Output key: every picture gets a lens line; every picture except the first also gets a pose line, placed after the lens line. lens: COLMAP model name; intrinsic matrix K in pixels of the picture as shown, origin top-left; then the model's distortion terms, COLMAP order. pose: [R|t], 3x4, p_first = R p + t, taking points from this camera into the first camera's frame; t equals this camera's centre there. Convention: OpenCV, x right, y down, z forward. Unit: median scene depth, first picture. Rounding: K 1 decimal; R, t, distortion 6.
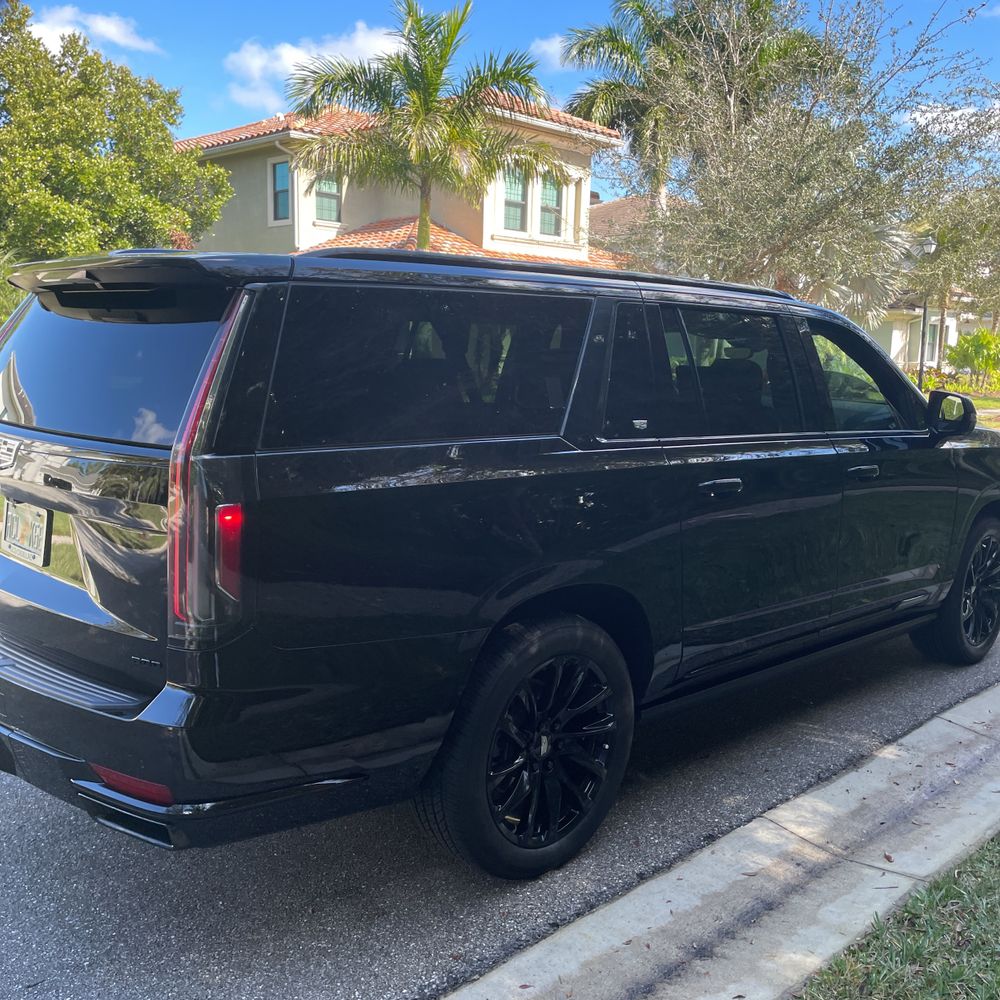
lens RADIAL K [[1019.8, 0, 500.0], [0, 1019.8, 500.0], [0, 0, 1]] dist [0.087834, -0.082031]
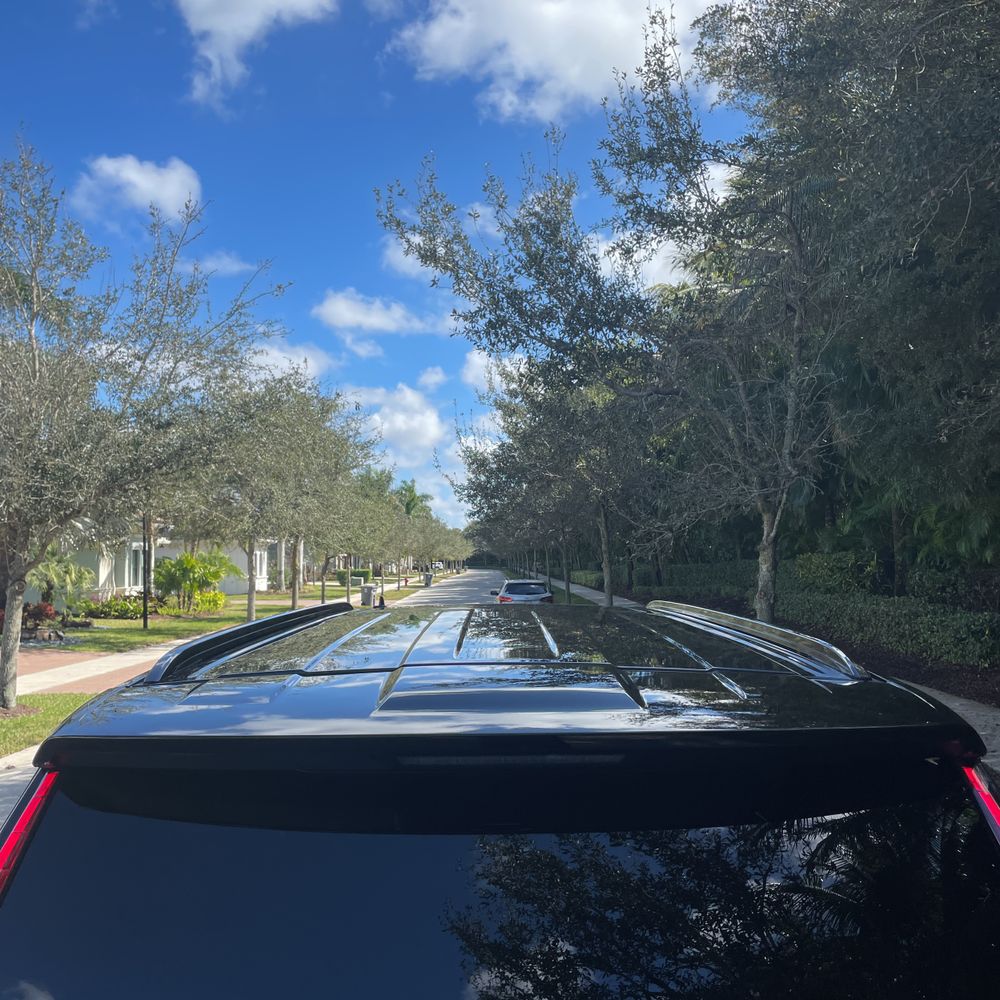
lens RADIAL K [[1017.4, 0, 500.0], [0, 1017.4, 500.0], [0, 0, 1]] dist [0.104708, -0.171505]
pose [[0.699846, 0.007267, 0.714257, -0.155461], [0.140084, 0.979134, -0.147219, -0.053722], [-0.700423, 0.203087, 0.684225, 0.133940]]
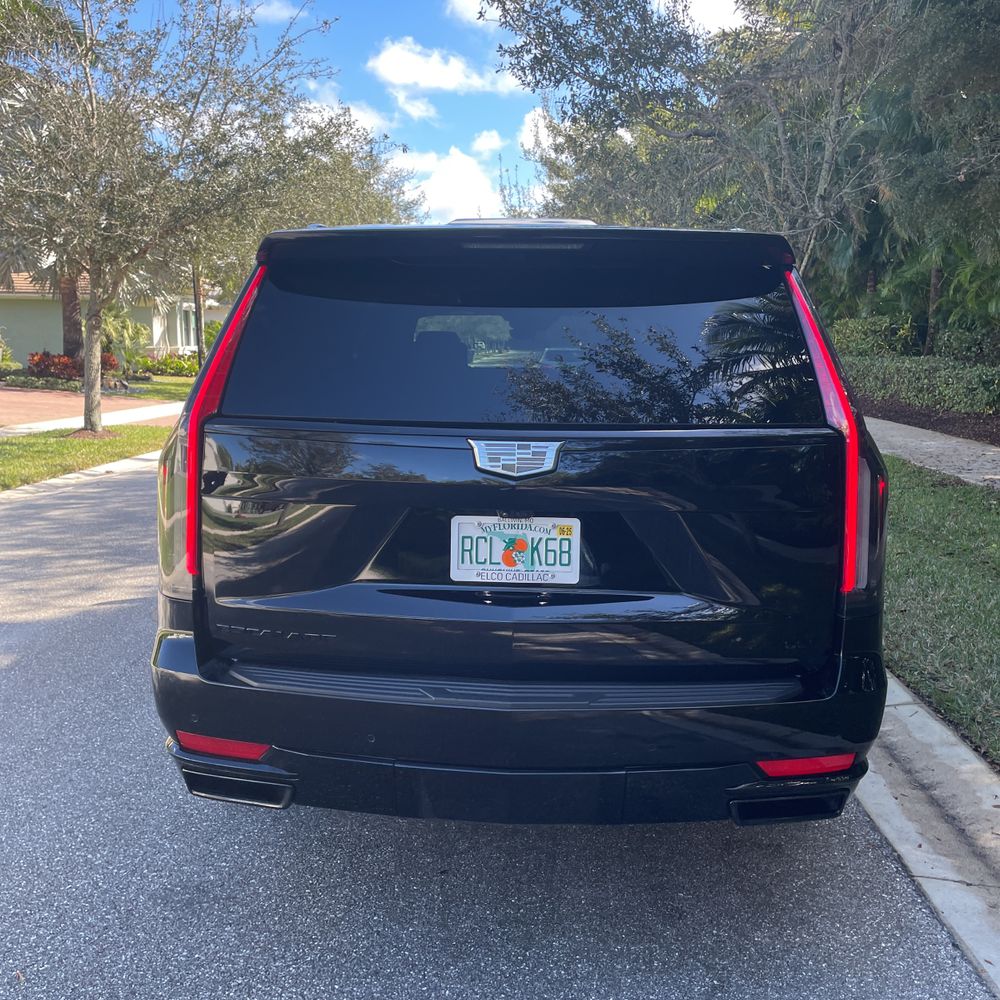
lens RADIAL K [[1019.2, 0, 499.9], [0, 1019.2, 521.7], [0, 0, 1]] dist [0.078722, -0.096123]
pose [[0.729597, -0.138979, 0.669607, -0.210994], [0.116071, 0.990092, 0.079027, -0.012544], [-0.673955, 0.020064, 0.738499, 0.079934]]
